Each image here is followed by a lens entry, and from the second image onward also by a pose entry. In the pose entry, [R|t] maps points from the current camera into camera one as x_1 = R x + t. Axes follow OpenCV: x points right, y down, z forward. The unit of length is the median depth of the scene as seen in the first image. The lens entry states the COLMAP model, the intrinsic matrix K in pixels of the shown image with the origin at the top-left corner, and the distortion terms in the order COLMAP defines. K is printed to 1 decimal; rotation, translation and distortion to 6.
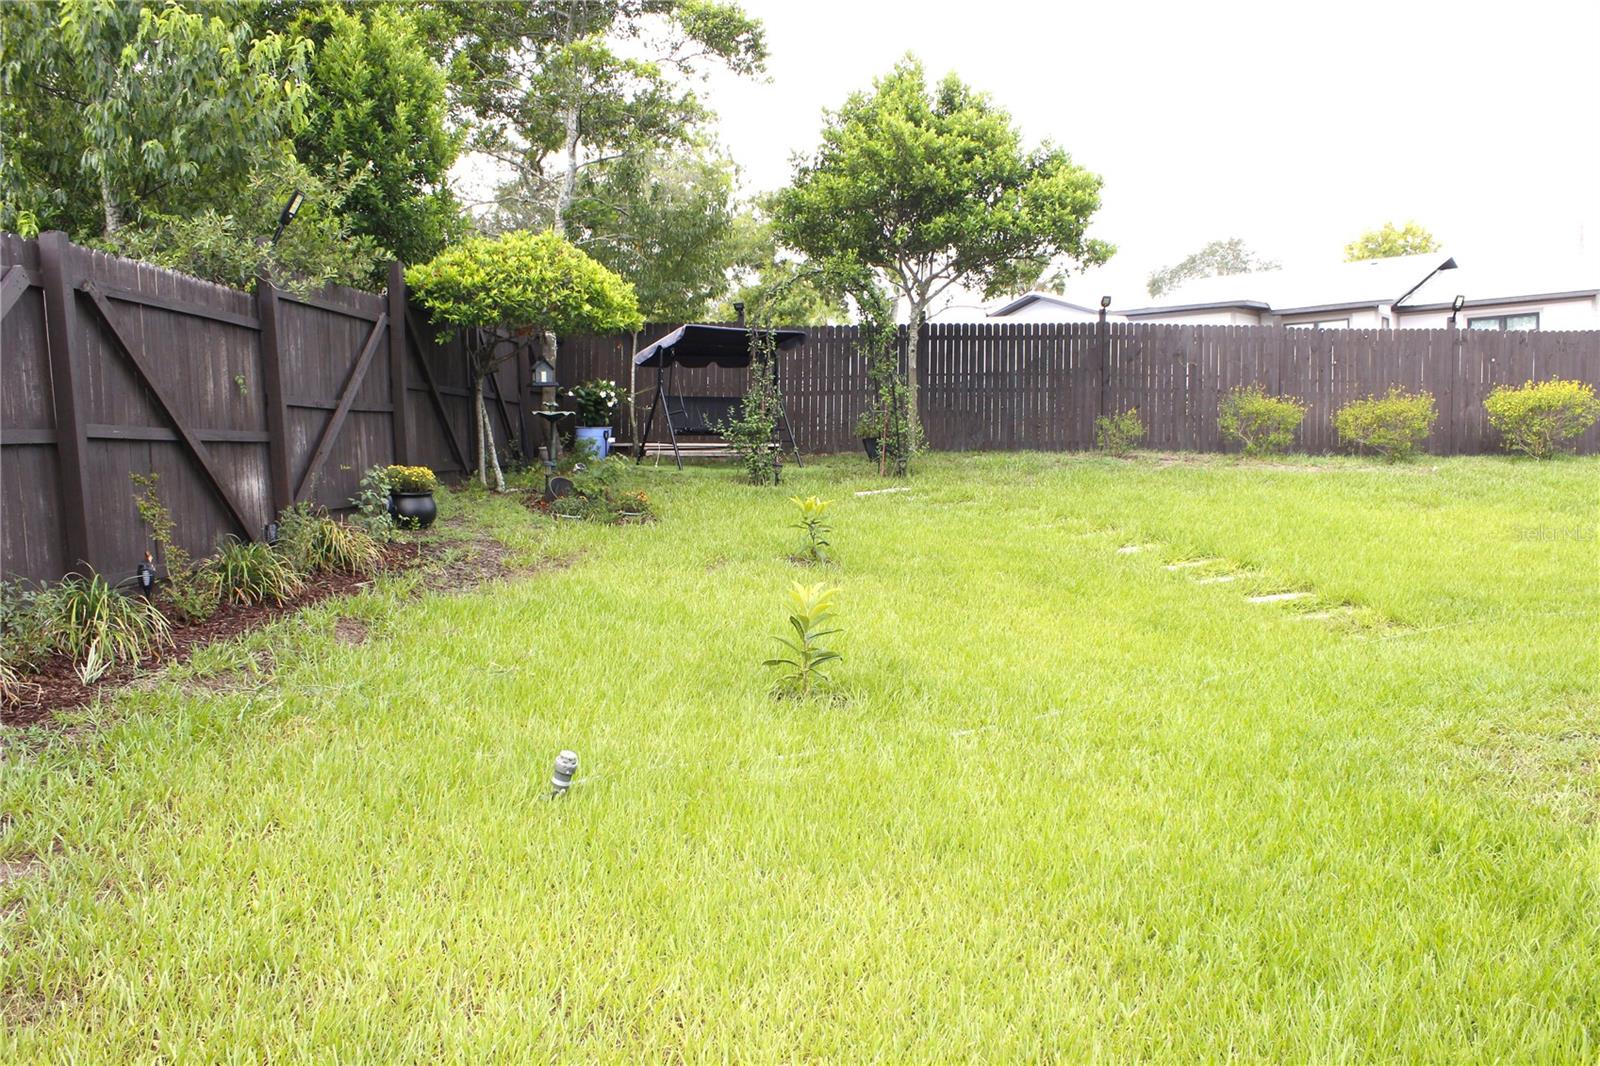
lens RADIAL K [[1331.5, 0, 796.2], [0, 1331.5, 553.0], [0, 0, 1]] dist [-0.164050, 0.150611]
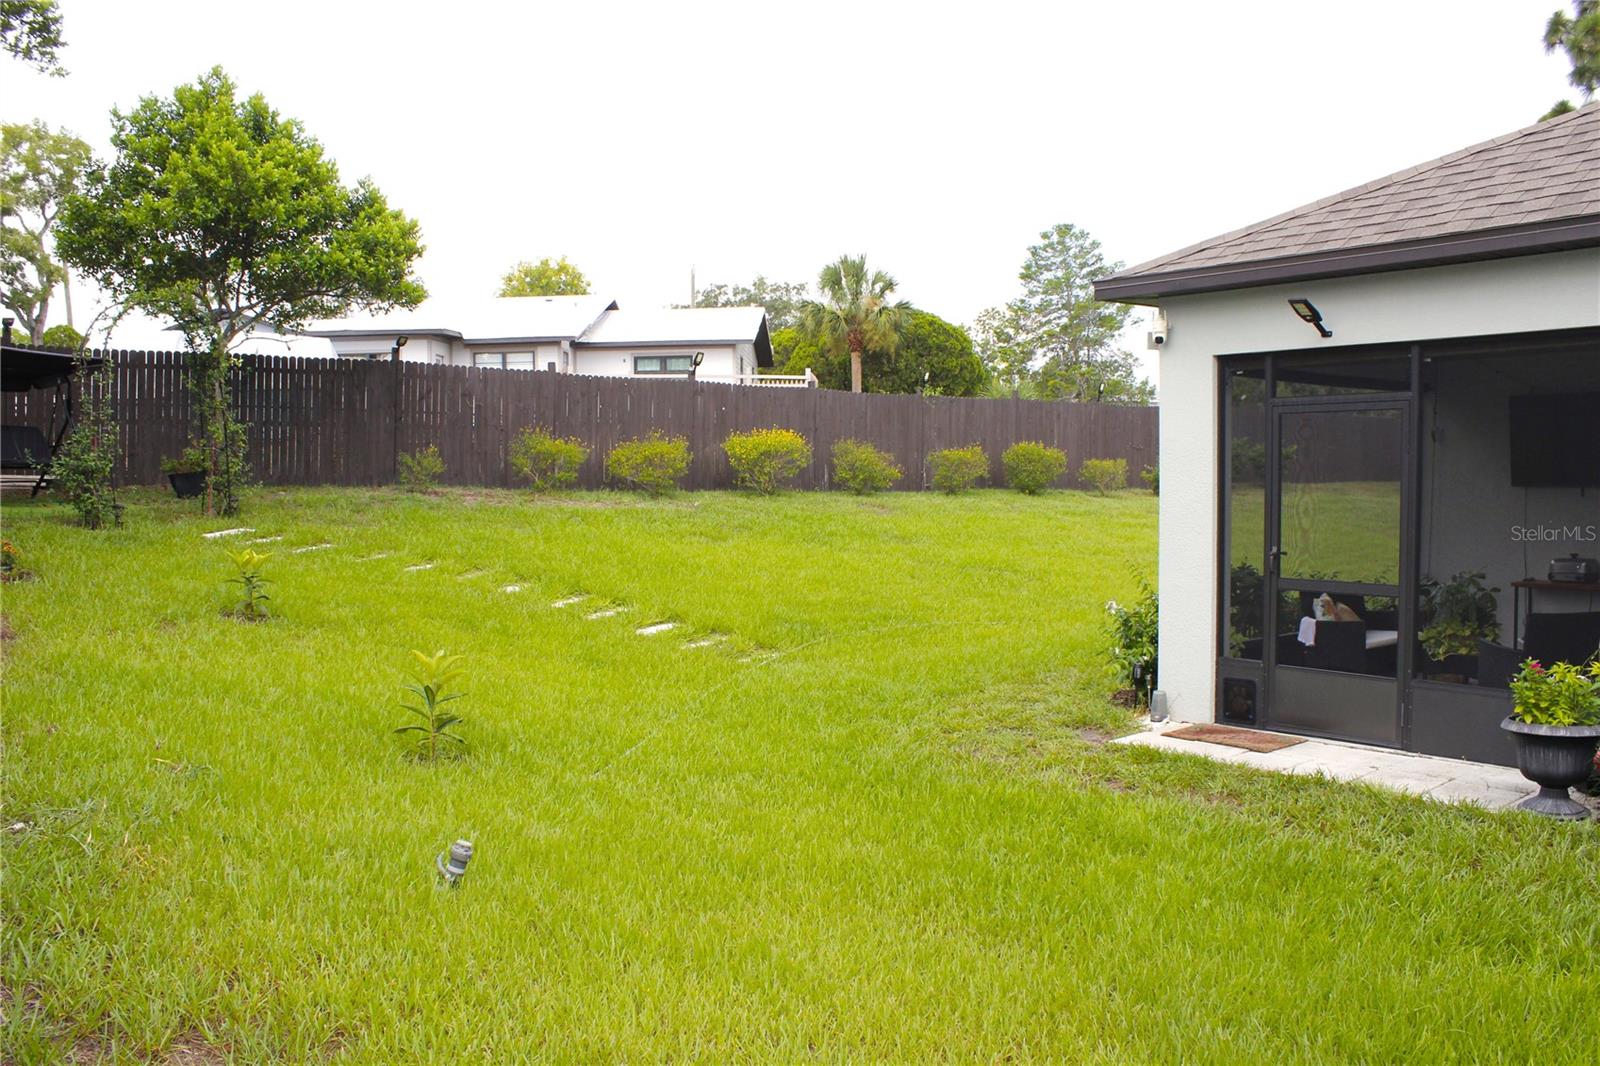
lens RADIAL K [[1331.5, 0, 796.2], [0, 1331.5, 553.0], [0, 0, 1]] dist [-0.164050, 0.150611]
pose [[0.789566, -0.019795, 0.613346, -0.159949], [0.024094, 0.999709, 0.001248, -0.019752], [-0.613192, 0.013793, 0.789813, 0.002024]]
